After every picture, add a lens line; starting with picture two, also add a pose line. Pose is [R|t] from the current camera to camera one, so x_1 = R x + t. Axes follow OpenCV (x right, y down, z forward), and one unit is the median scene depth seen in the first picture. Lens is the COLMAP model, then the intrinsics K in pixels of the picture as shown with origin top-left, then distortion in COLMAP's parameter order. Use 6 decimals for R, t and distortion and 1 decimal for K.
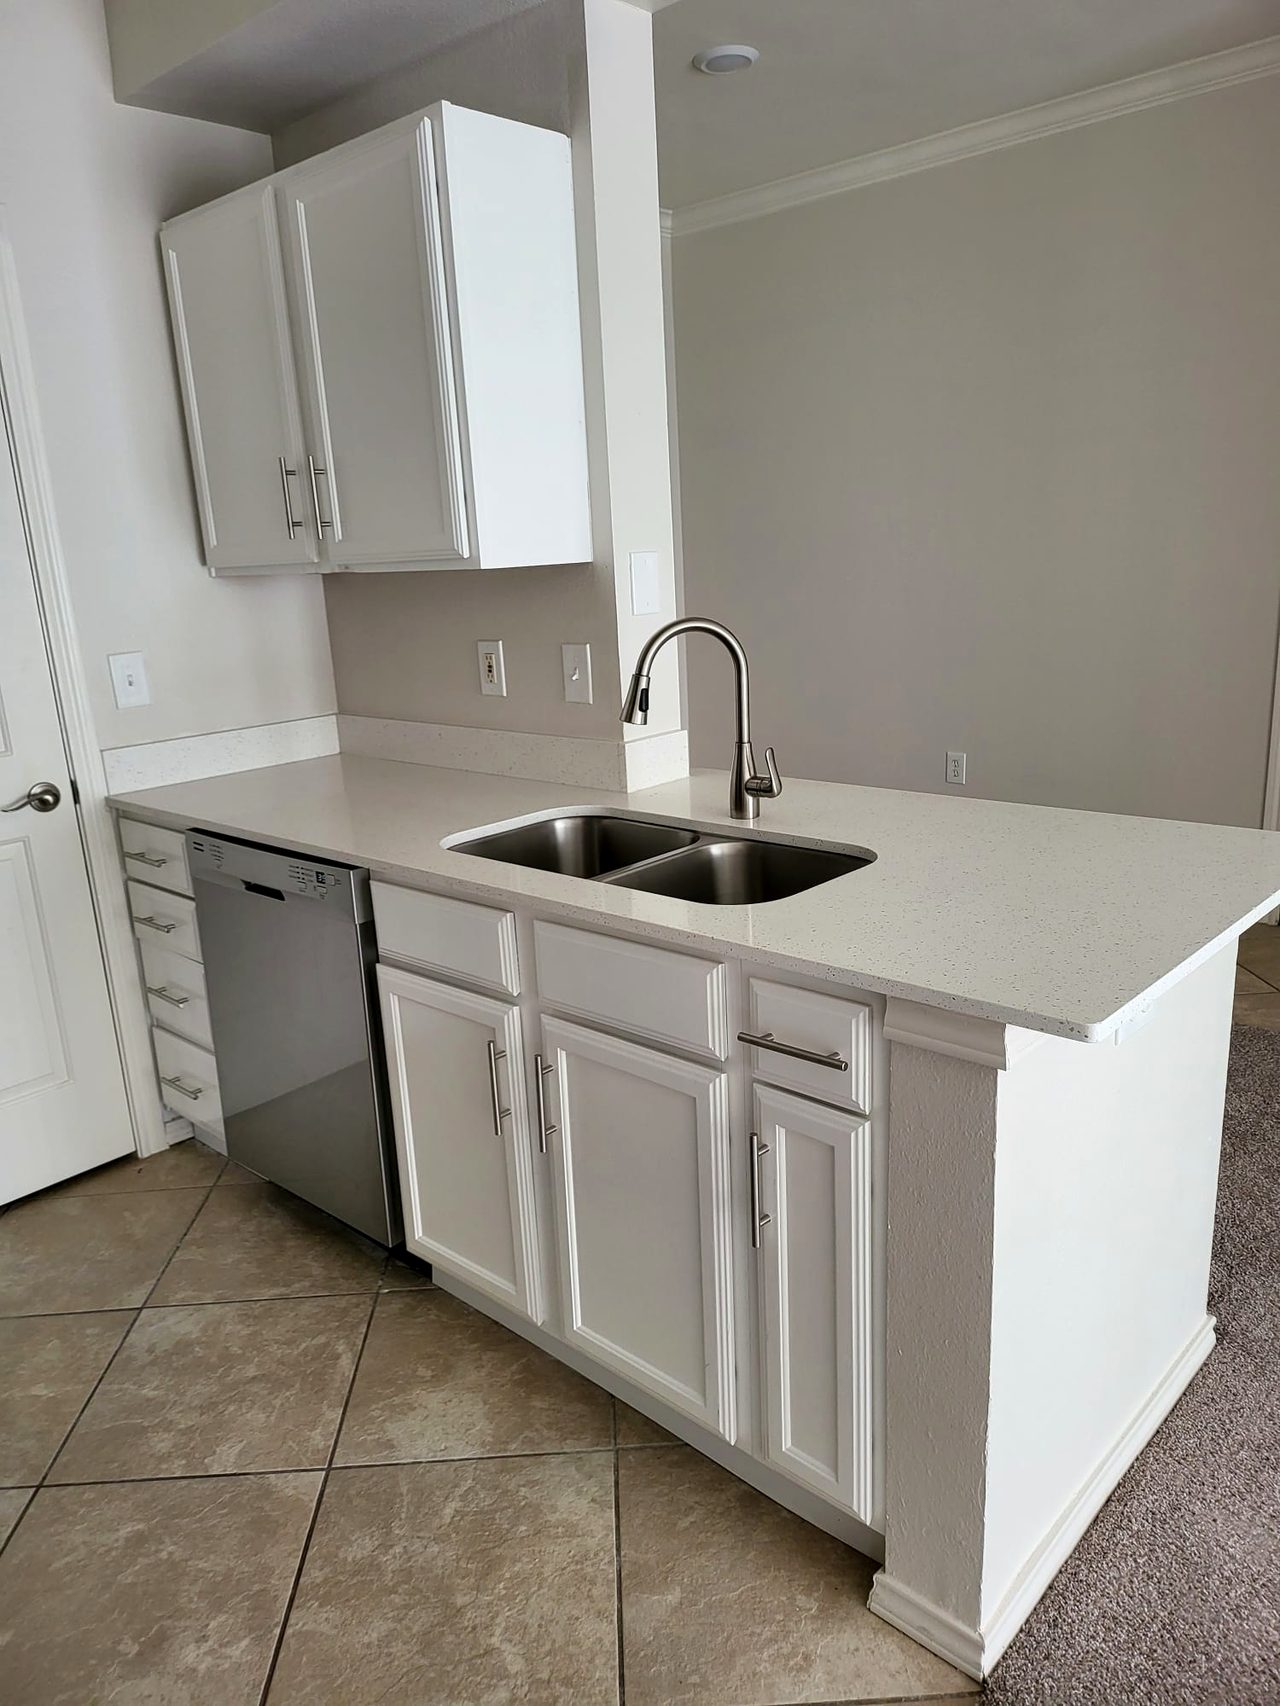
lens RADIAL K [[1208.9, 0, 645.4], [0, 1208.9, 852.2], [0, 0, 1]] dist [0.025869, -0.028304]
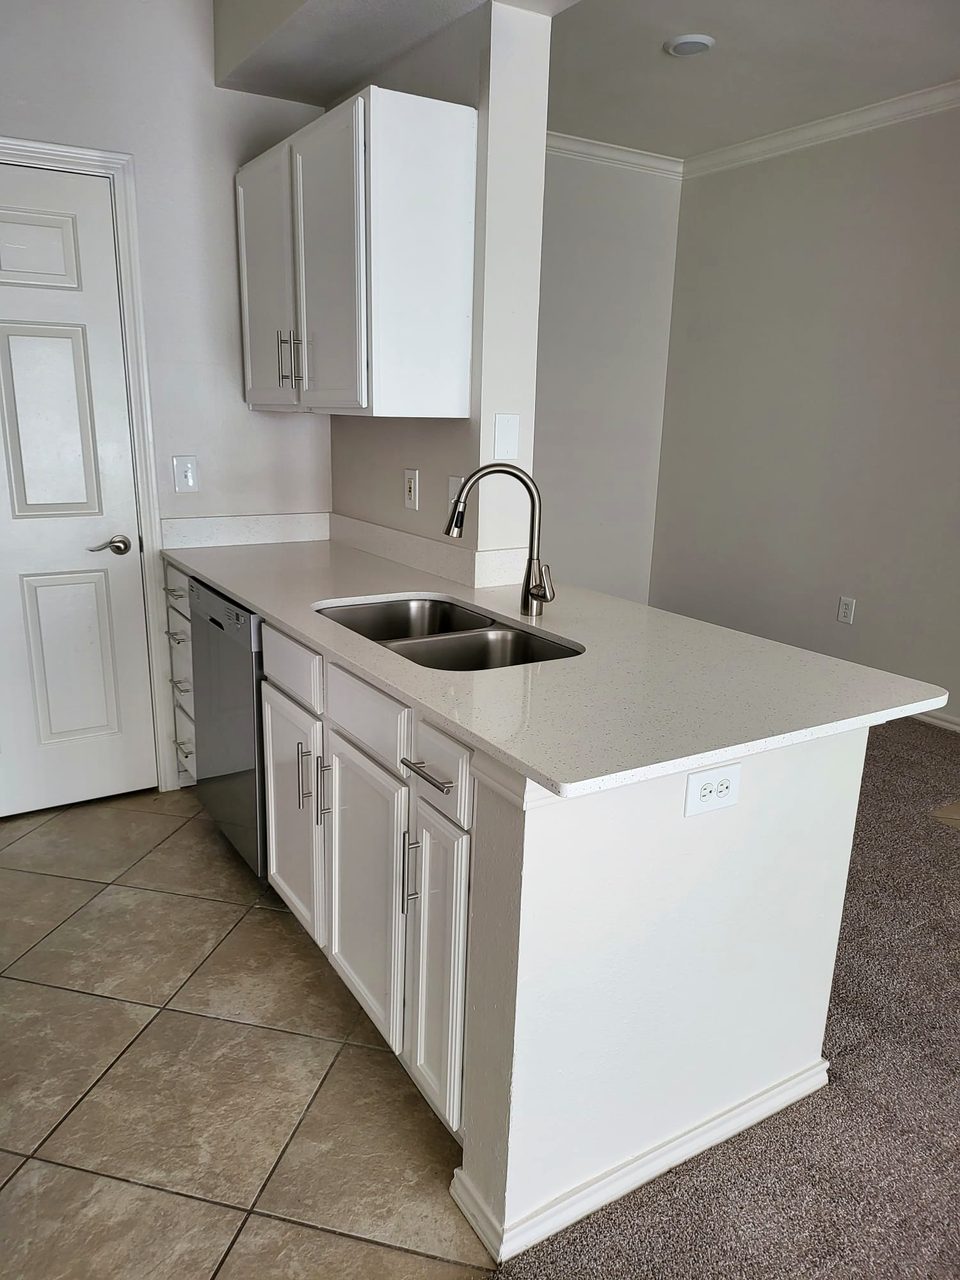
lens RADIAL K [[907.0, 0, 483.1], [0, 907.0, 644.1], [0, 0, 1]] dist [0.025869, -0.028304]
pose [[0.959511, 0.137186, -0.246006, 0.295085], [-0.135893, 0.990472, 0.022306, -0.011983], [0.246723, 0.012027, 0.969012, 0.007238]]
